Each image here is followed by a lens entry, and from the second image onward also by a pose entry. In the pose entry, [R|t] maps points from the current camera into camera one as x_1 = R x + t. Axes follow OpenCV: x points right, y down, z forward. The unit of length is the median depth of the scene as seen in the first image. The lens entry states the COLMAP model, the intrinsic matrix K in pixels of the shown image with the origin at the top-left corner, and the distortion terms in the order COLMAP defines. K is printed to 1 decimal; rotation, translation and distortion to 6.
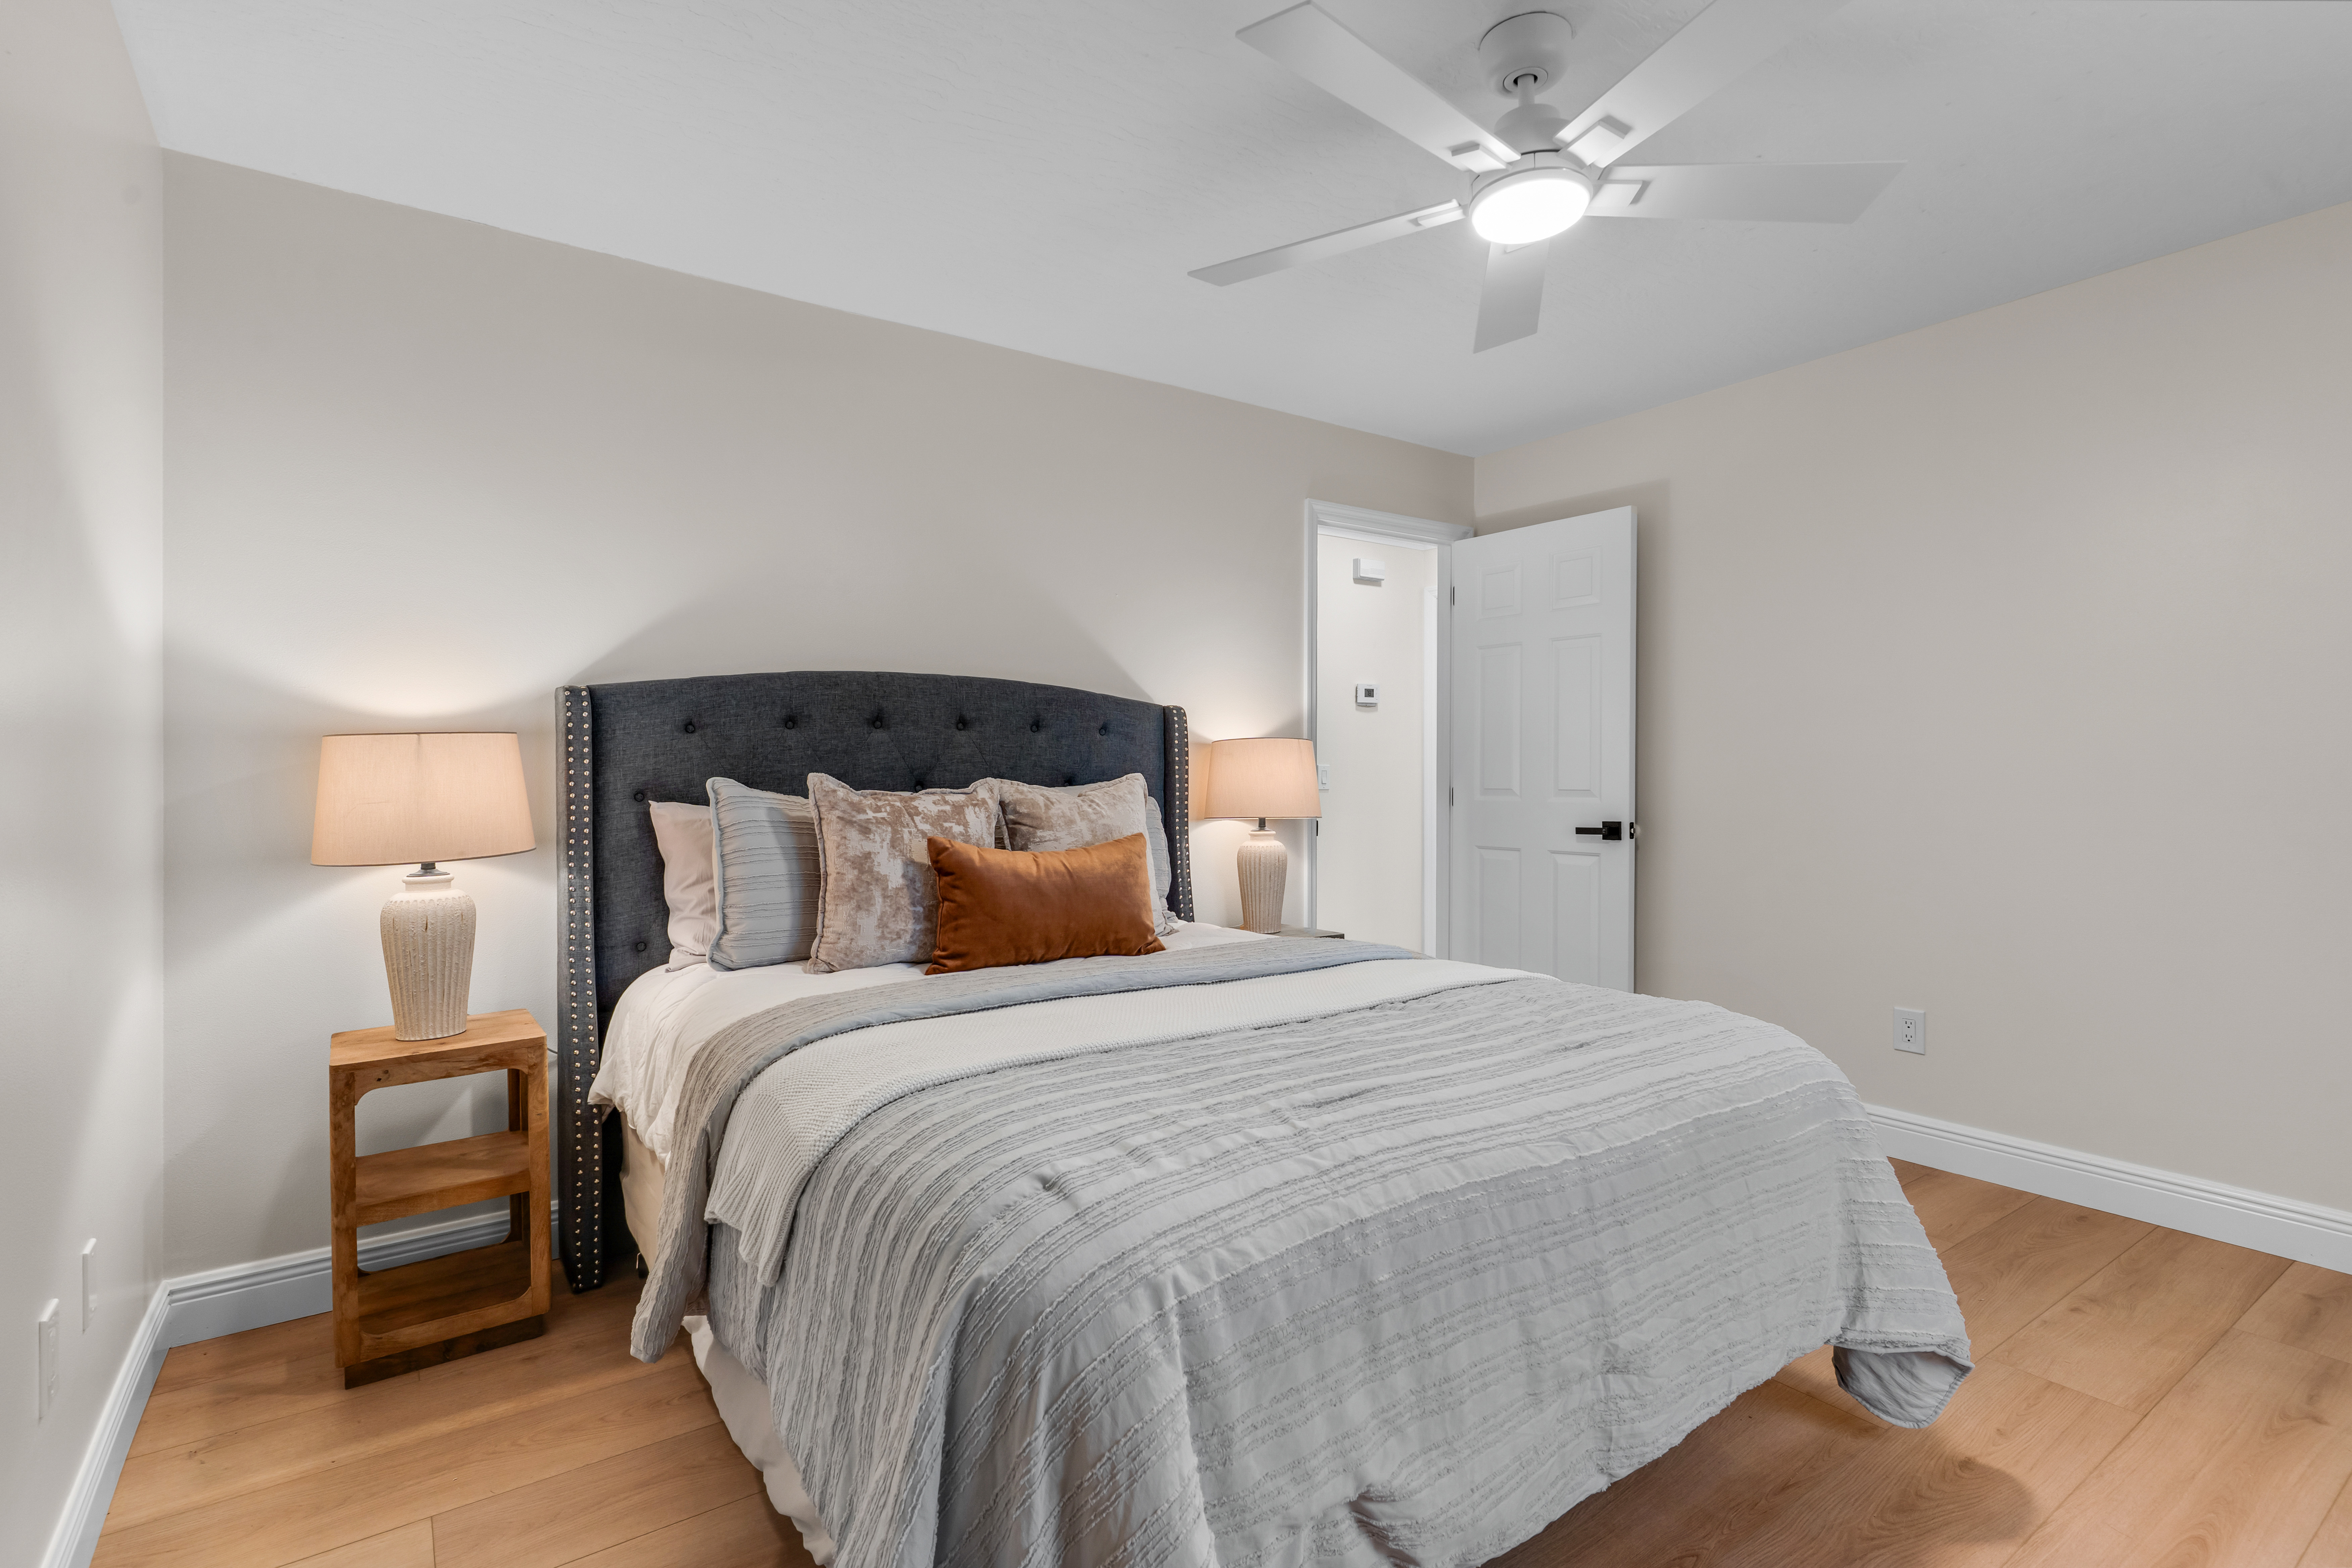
lens RADIAL K [[1118.2, 0, 1190.4], [0, 1118.2, 764.9], [0, 0, 1]] dist [0.008409, -0.000112]
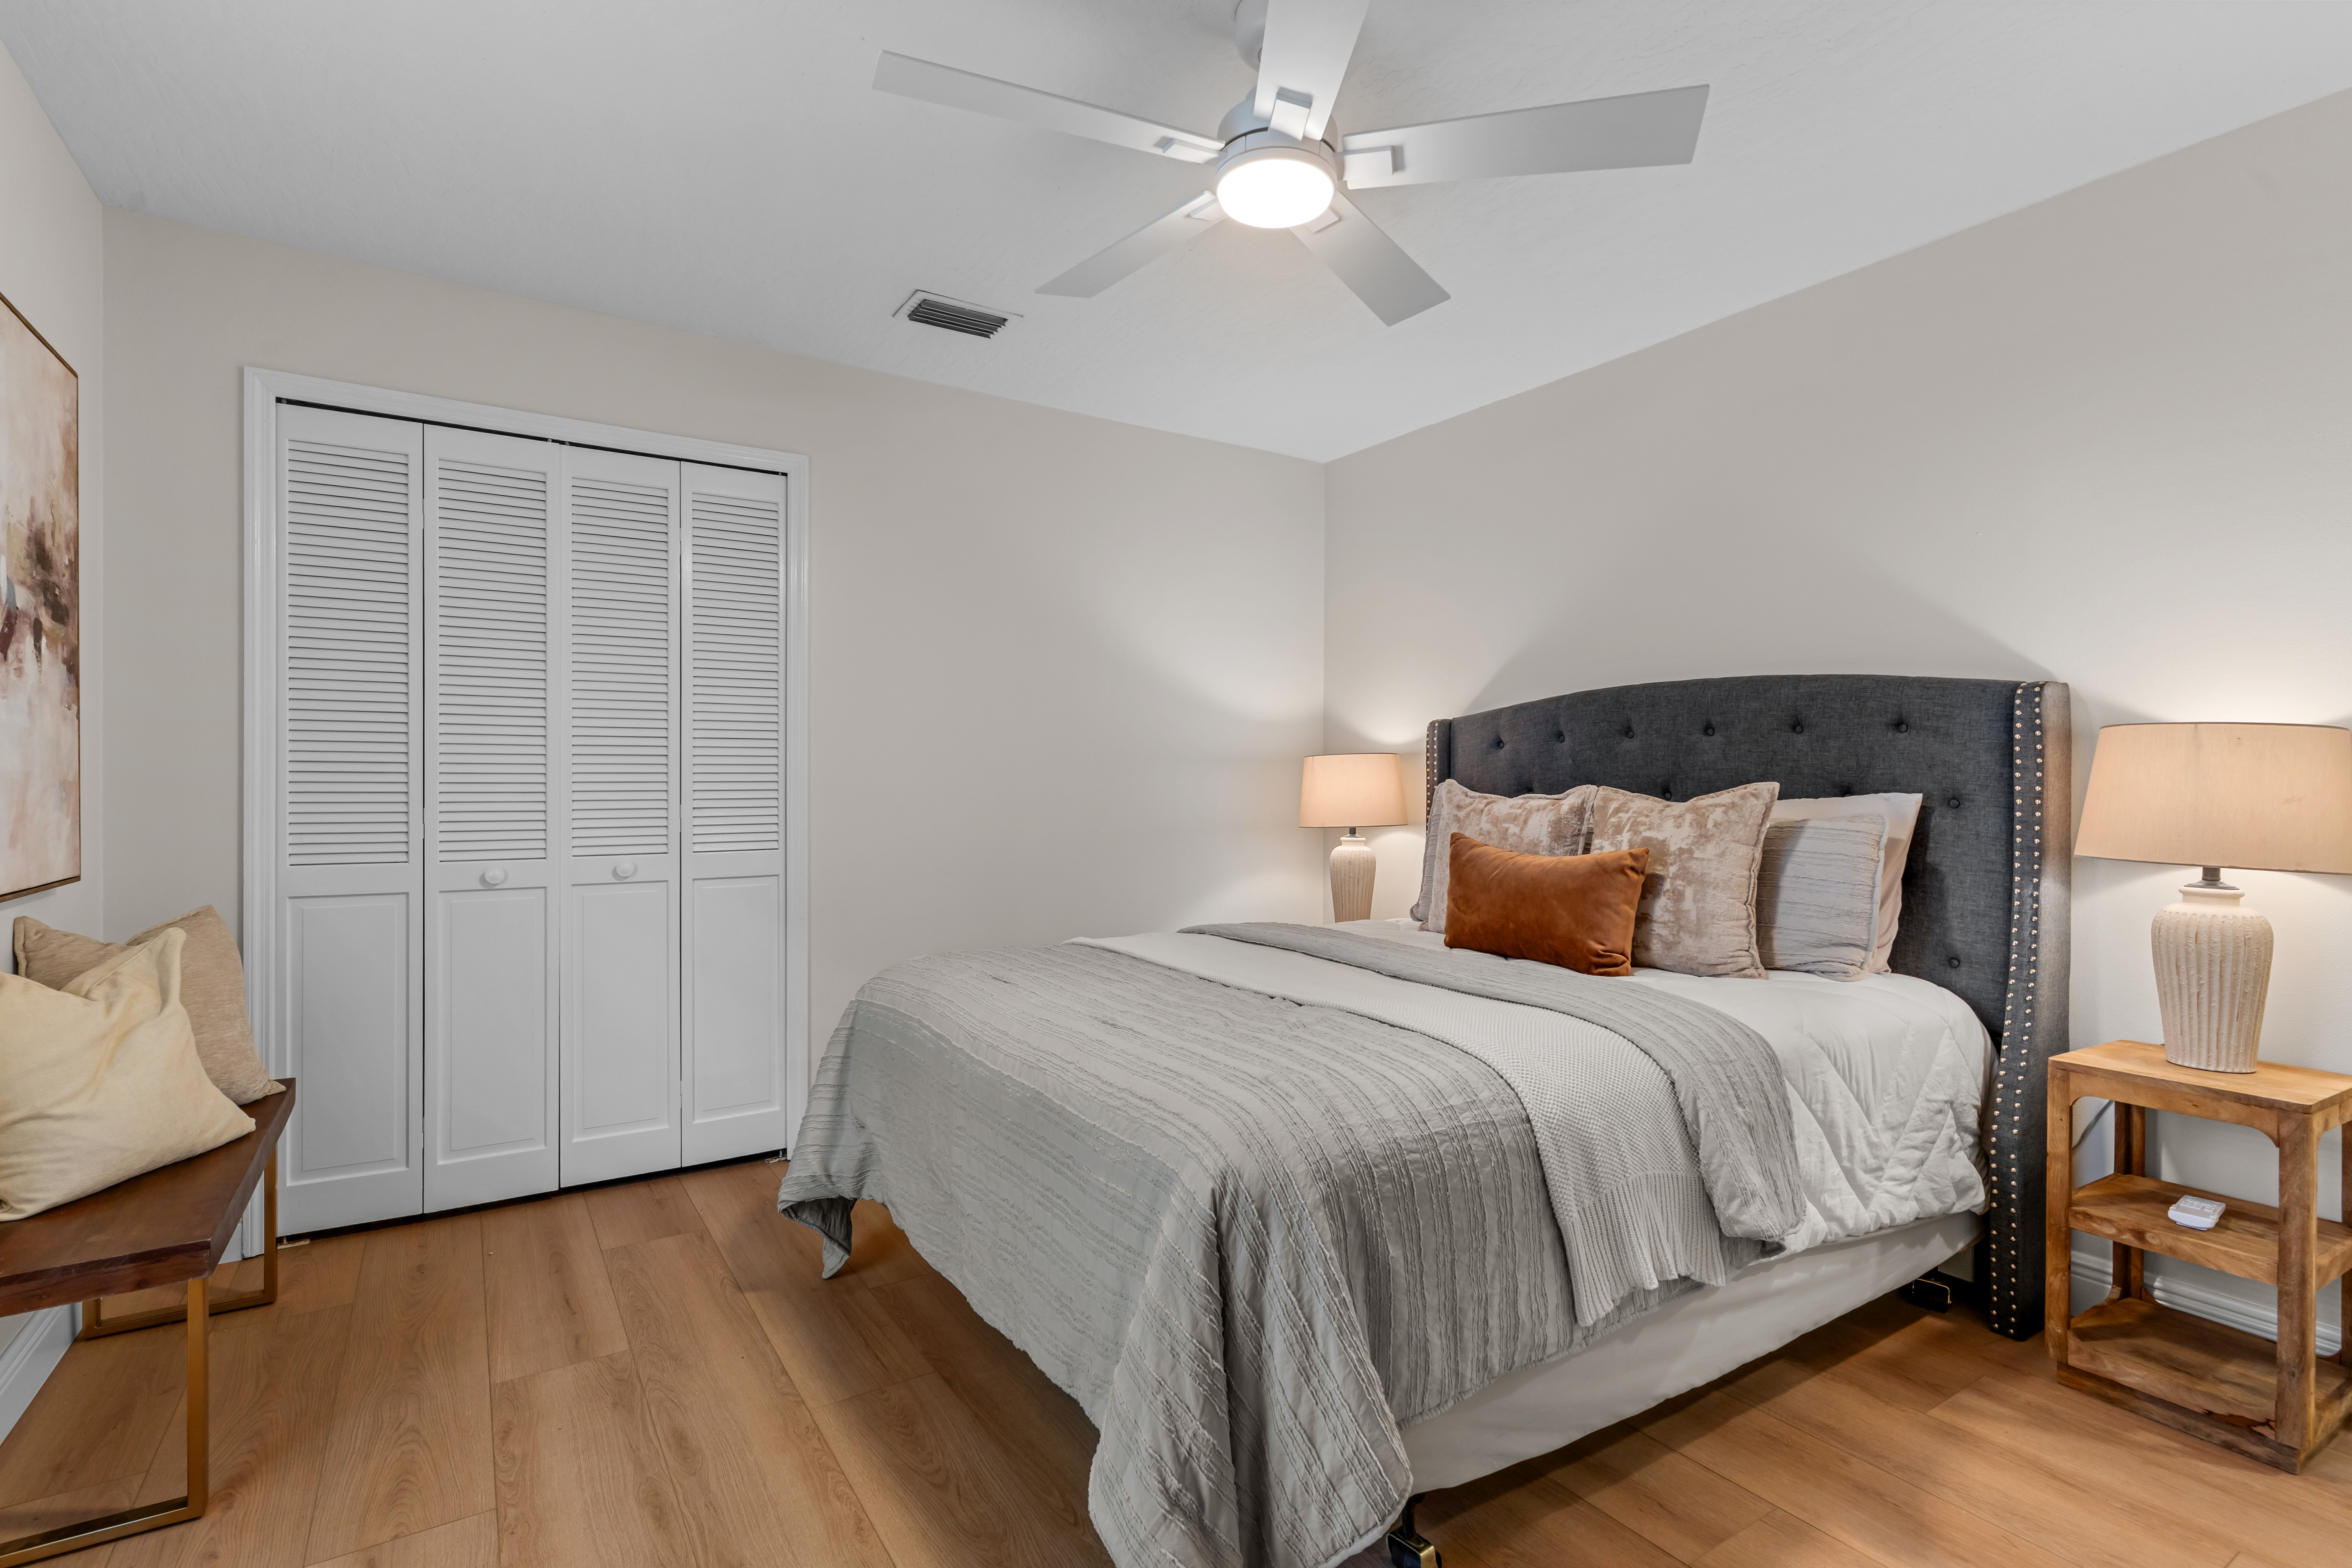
lens RADIAL K [[1118.2, 0, 1190.4], [0, 1118.2, 764.9], [0, 0, 1]] dist [0.008409, -0.000112]
pose [[-0.045741, -0.006123, -0.998935, 0.777085], [0.006162, 0.999960, -0.006411, -0.002537], [0.998934, -0.006448, -0.045702, 0.599942]]
